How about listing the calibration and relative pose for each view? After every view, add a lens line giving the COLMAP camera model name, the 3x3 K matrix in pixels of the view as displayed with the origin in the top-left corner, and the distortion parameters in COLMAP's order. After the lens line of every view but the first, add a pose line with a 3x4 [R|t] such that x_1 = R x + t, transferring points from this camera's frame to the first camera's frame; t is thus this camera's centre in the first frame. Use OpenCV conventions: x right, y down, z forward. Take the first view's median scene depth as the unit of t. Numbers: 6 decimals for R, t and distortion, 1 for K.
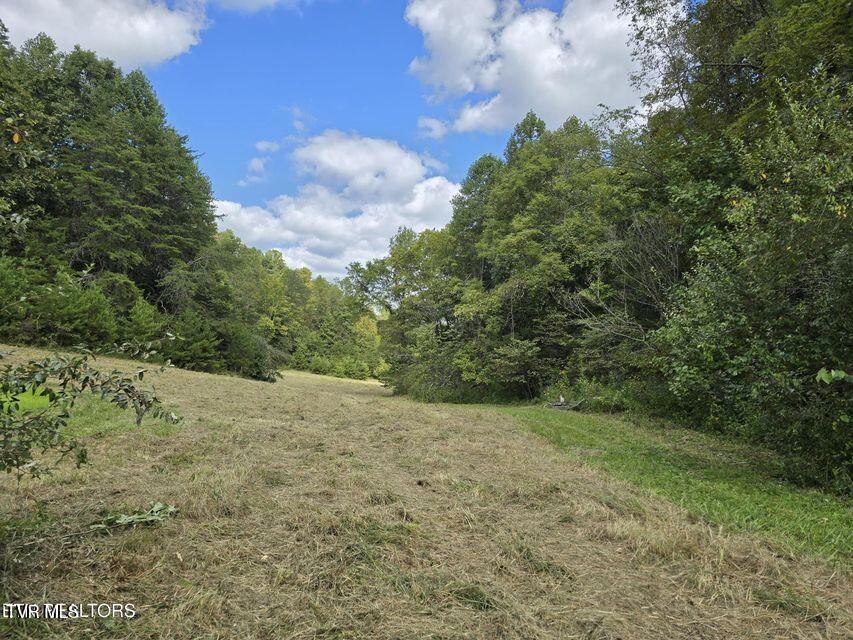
lens RADIAL K [[586.5, 0, 420.4], [0, 586.5, 331.0], [0, 0, 1]] dist [0.087859, -0.074964]
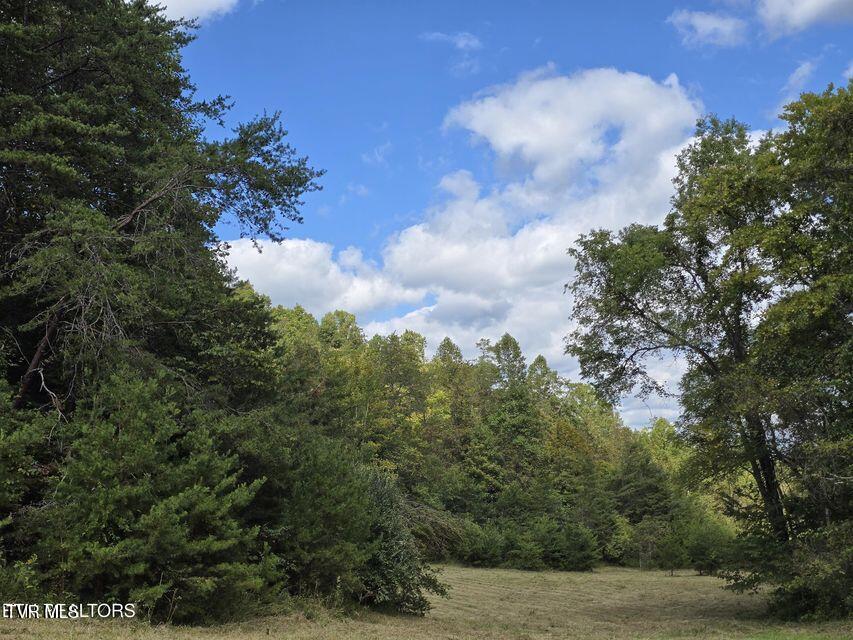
lens RADIAL K [[1203.1, 0, 423.8], [0, 1203.1, 344.8], [0, 0, 1]] dist [0.188263, -0.016234]
pose [[0.976238, -0.140050, -0.165366, -0.114062], [0.123182, 0.986464, -0.108237, 0.015316], [0.178286, 0.085295, 0.980275, 0.327827]]
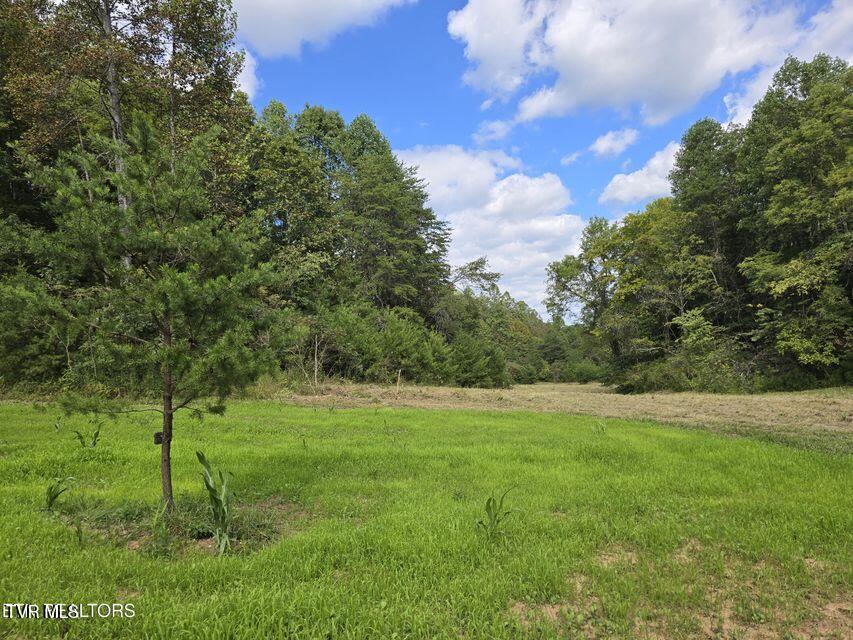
lens RADIAL K [[586.5, 0, 420.4], [0, 586.5, 331.0], [0, 0, 1]] dist [0.087859, -0.074964]
pose [[0.968108, -0.146627, -0.203144, -0.163224], [0.144530, 0.989179, -0.025206, -0.013610], [0.204641, -0.004958, 0.978824, 0.001868]]
